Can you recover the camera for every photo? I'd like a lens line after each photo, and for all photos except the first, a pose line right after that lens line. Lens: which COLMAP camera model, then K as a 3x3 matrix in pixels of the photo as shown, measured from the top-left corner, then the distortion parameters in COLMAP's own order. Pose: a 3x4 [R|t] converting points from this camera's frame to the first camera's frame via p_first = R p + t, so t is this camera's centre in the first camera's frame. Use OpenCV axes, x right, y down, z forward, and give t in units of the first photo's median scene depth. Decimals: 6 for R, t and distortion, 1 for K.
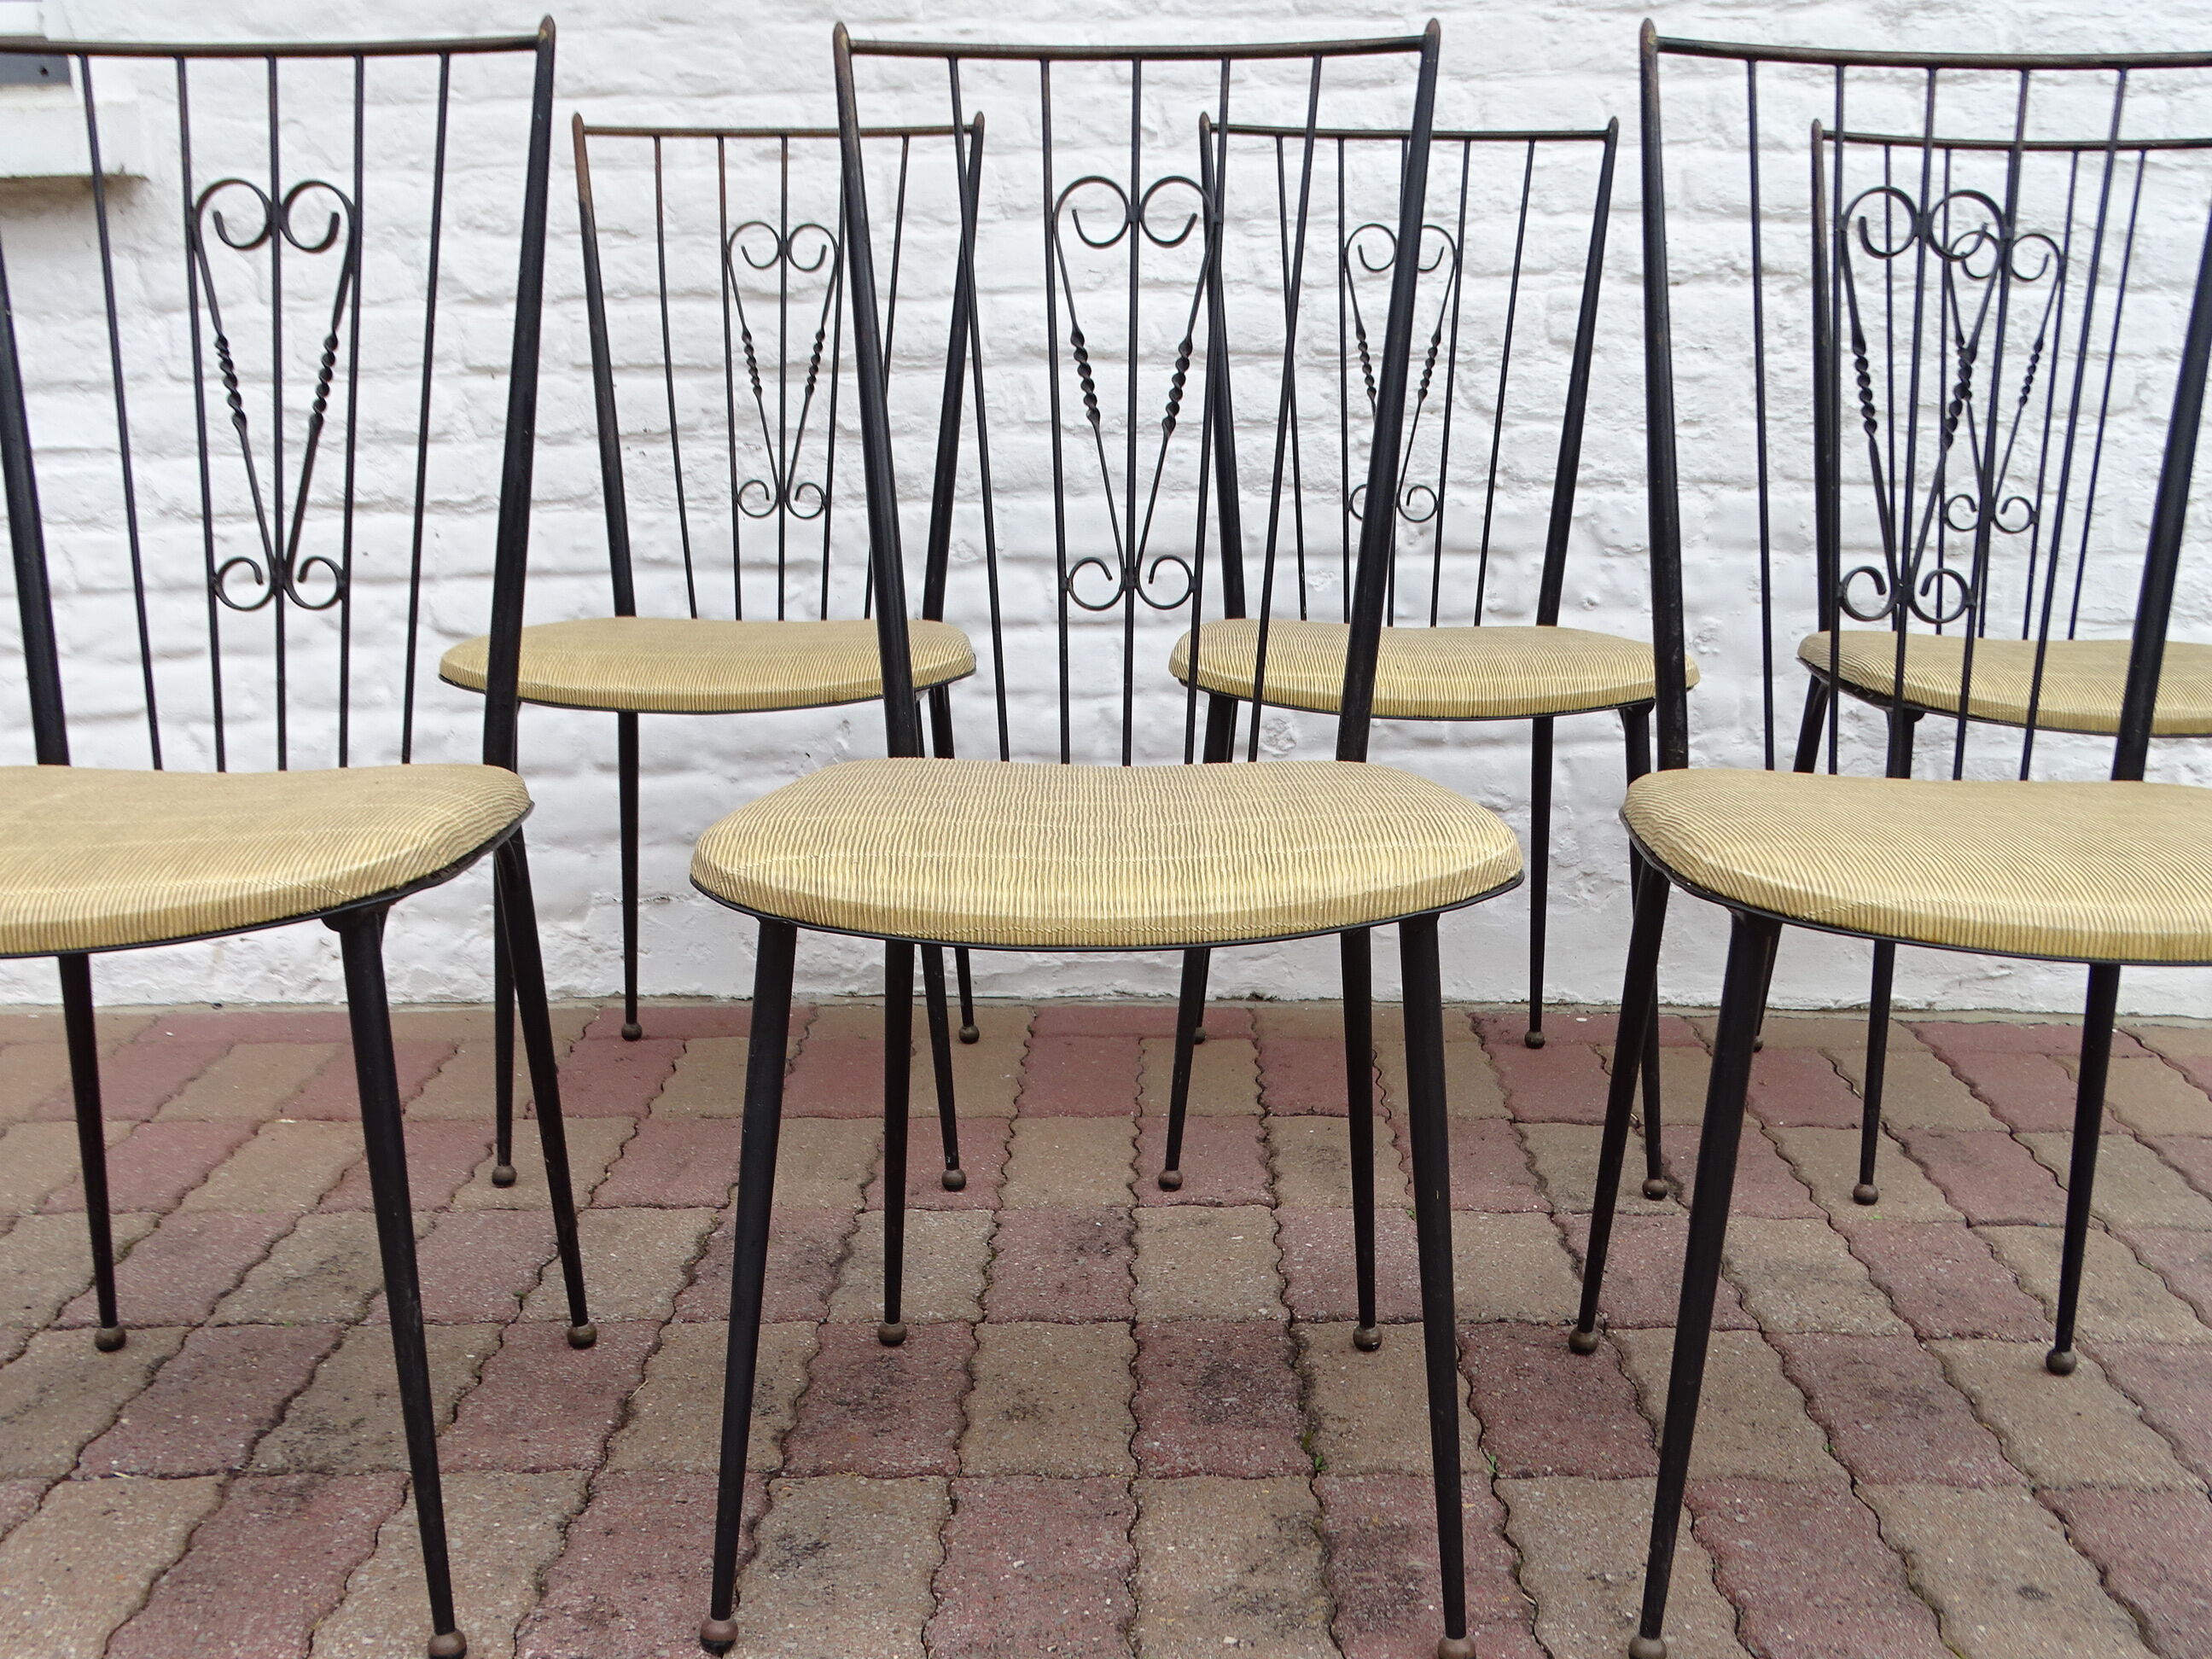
lens RADIAL K [[2963.2, 0, 1088.4], [0, 2963.2, 892.8], [0, 0, 1]] dist [0.051359, 0.261345]
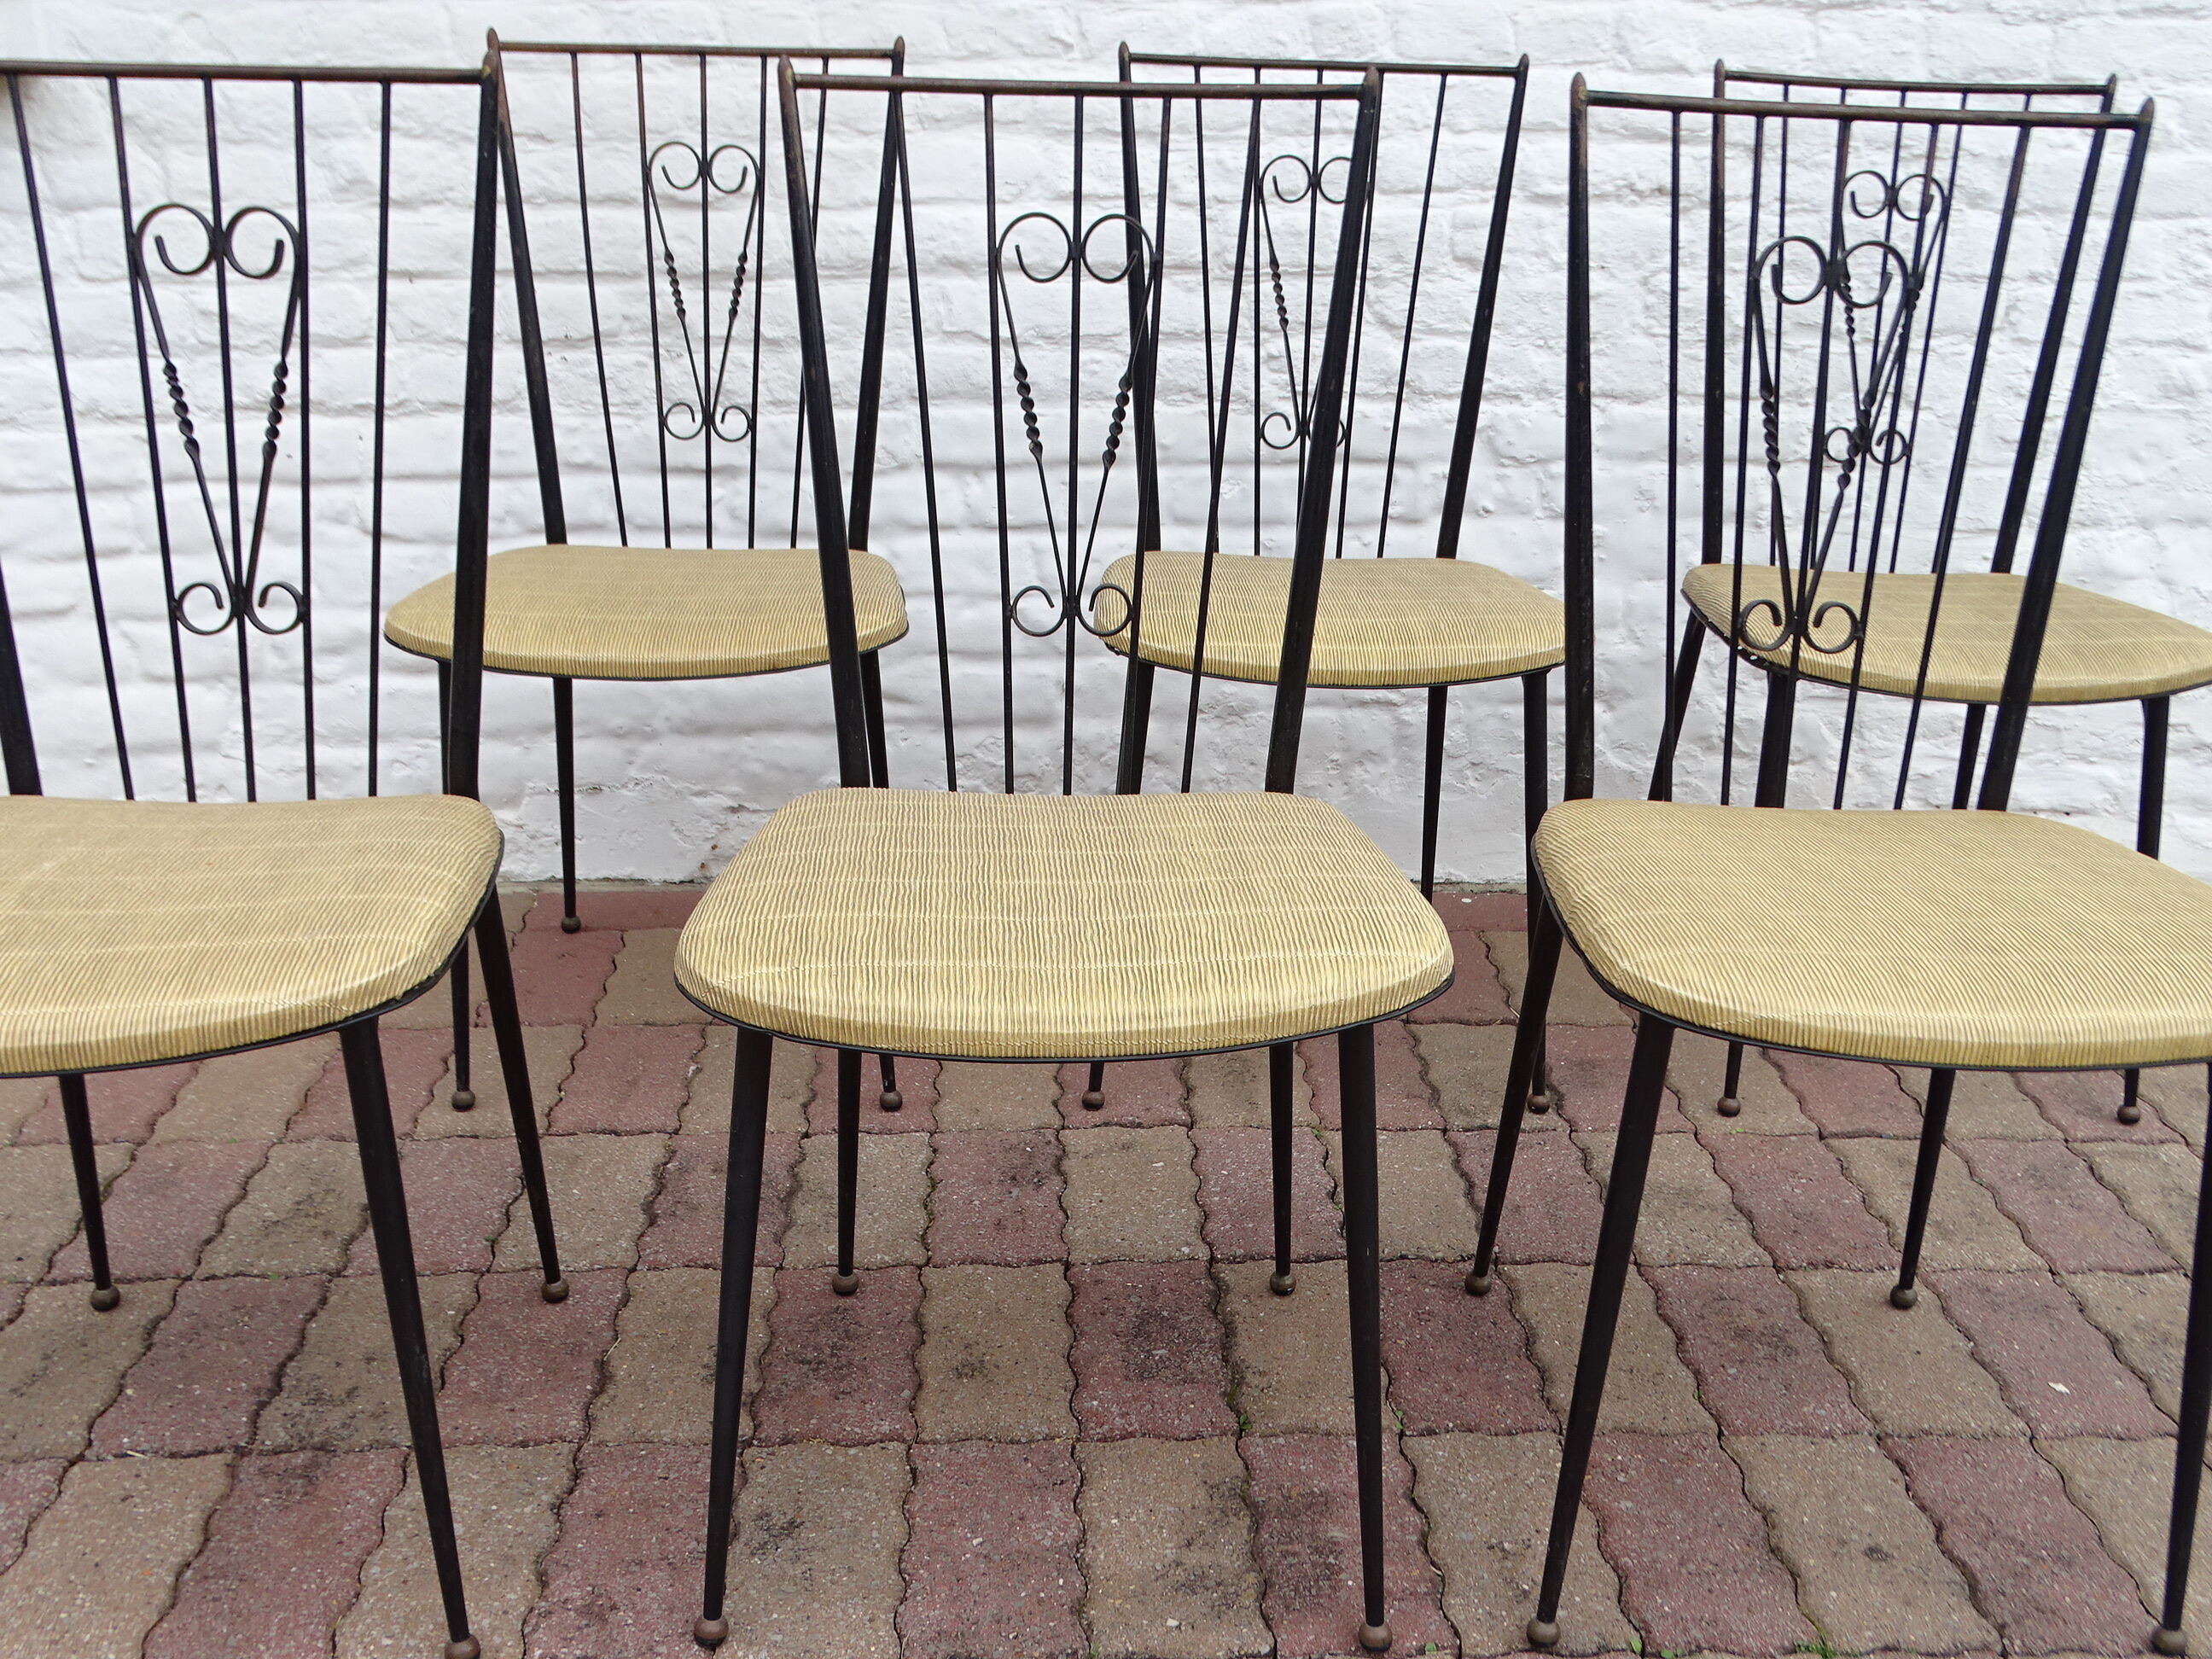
lens RADIAL K [[2835.2, 0, 1129.0], [0, 2835.2, 1003.3], [0, 0, 1]] dist [0.067073, 0.188066]
pose [[0.998090, -0.007036, 0.061381, -0.025538], [-0.002891, 0.987088, 0.160150, -0.116993], [-0.061715, -0.160022, 0.985182, -0.008781]]
